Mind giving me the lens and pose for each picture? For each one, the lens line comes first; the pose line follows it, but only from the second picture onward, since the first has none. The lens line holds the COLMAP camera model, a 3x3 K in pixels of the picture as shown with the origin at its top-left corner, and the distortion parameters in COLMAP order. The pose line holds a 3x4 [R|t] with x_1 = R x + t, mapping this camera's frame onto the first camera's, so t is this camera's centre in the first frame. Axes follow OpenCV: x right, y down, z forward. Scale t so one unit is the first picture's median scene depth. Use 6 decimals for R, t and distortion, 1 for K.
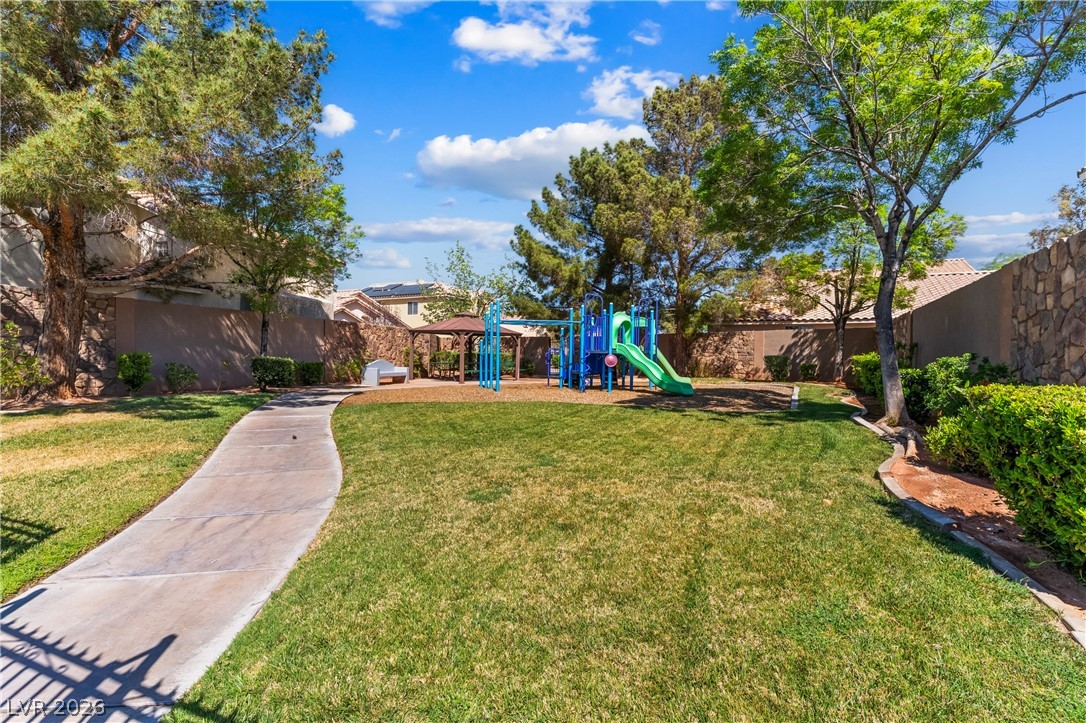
lens RADIAL K [[518.9, 0, 544.5], [0, 518.9, 362.1], [0, 0, 1]] dist [0.010607, 0.000387]
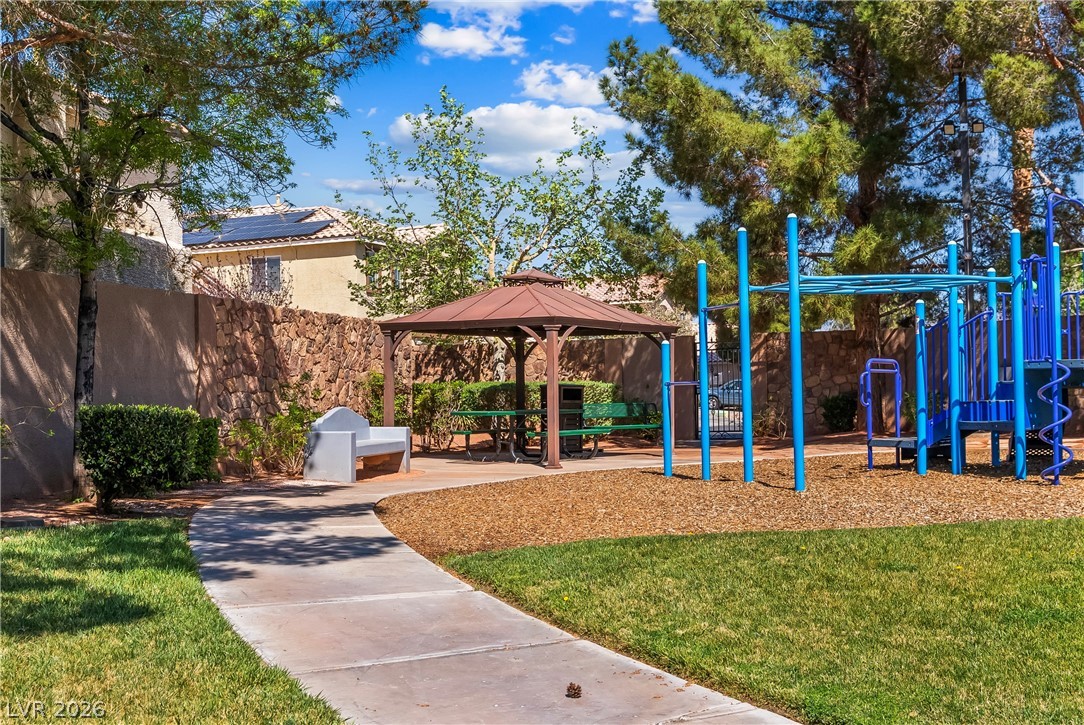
lens RADIAL K [[1279.0, 0, 540.7], [0, 1279.0, 361.5], [0, 0, 1]] dist [-0.009091, 0.000000]
pose [[0.998987, -0.027511, 0.035600, -0.200320], [0.028810, 0.998918, -0.036495, -0.000575], [-0.034557, 0.037484, 0.998700, 0.130898]]
